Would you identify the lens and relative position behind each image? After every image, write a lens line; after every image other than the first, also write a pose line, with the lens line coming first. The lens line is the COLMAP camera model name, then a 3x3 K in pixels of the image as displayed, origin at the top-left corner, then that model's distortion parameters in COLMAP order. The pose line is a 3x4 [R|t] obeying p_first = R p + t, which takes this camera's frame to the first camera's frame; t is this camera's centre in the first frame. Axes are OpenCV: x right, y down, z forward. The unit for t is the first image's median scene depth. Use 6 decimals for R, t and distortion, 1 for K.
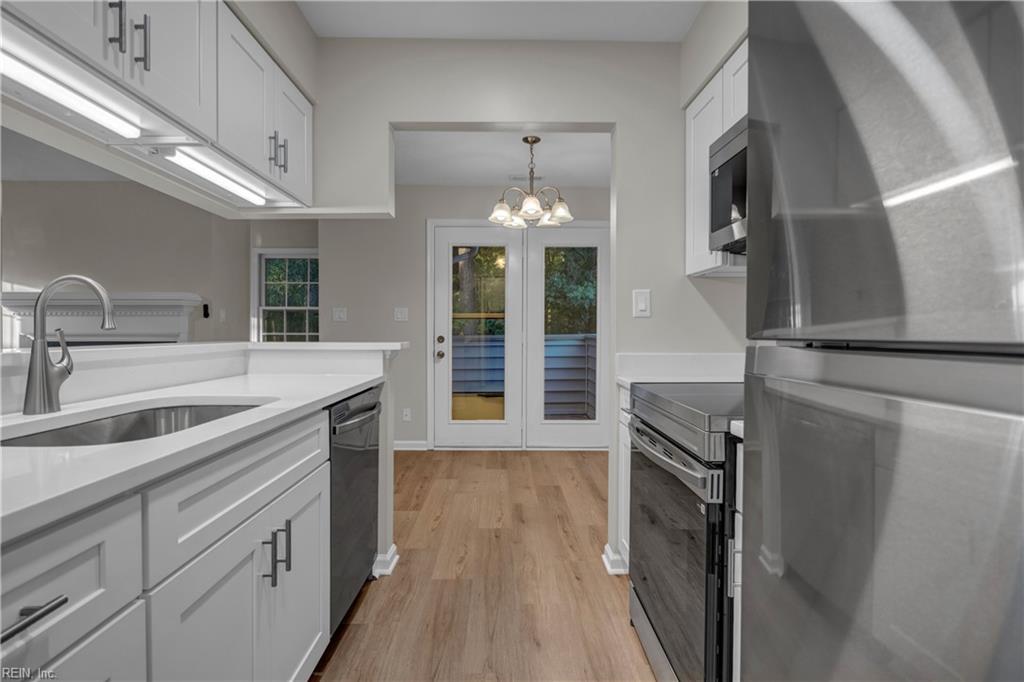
lens RADIAL K [[521.4, 0, 511.1], [0, 521.4, 336.1], [0, 0, 1]] dist [-0.001787, 0.000050]
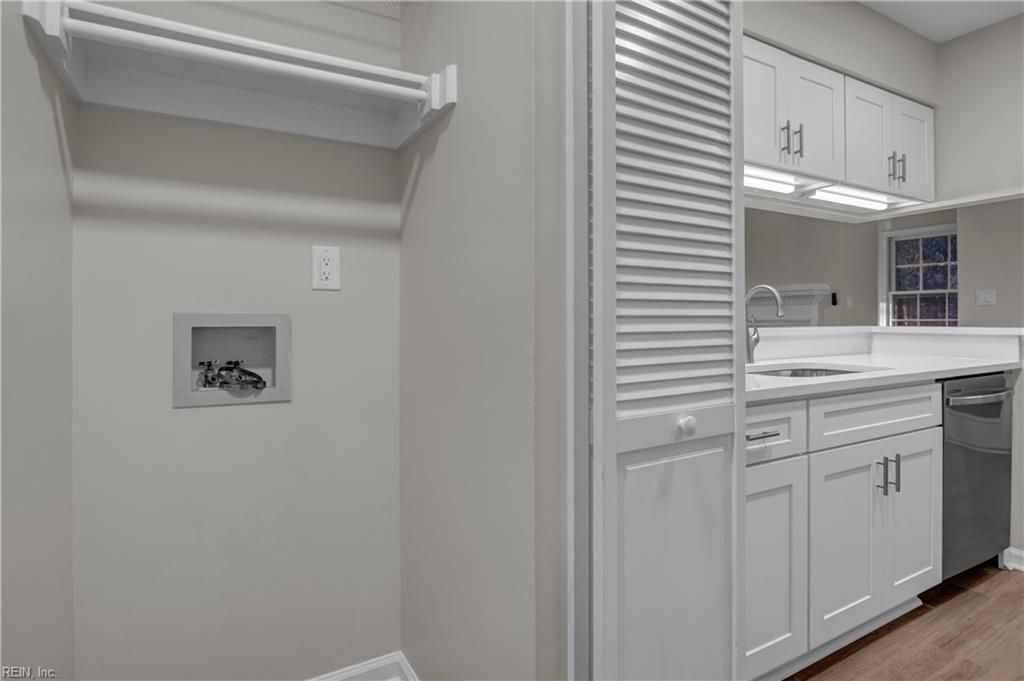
lens RADIAL K [[543.0, 0, 511.7], [0, 543.0, 323.1], [0, 0, 1]] dist [-0.013624, -0.000273]
pose [[0.484231, 0.001410, -0.874939, 0.213927], [-0.001003, 0.999999, 0.001056, 0.005069], [0.874940, 0.000366, 0.484231, -0.384290]]
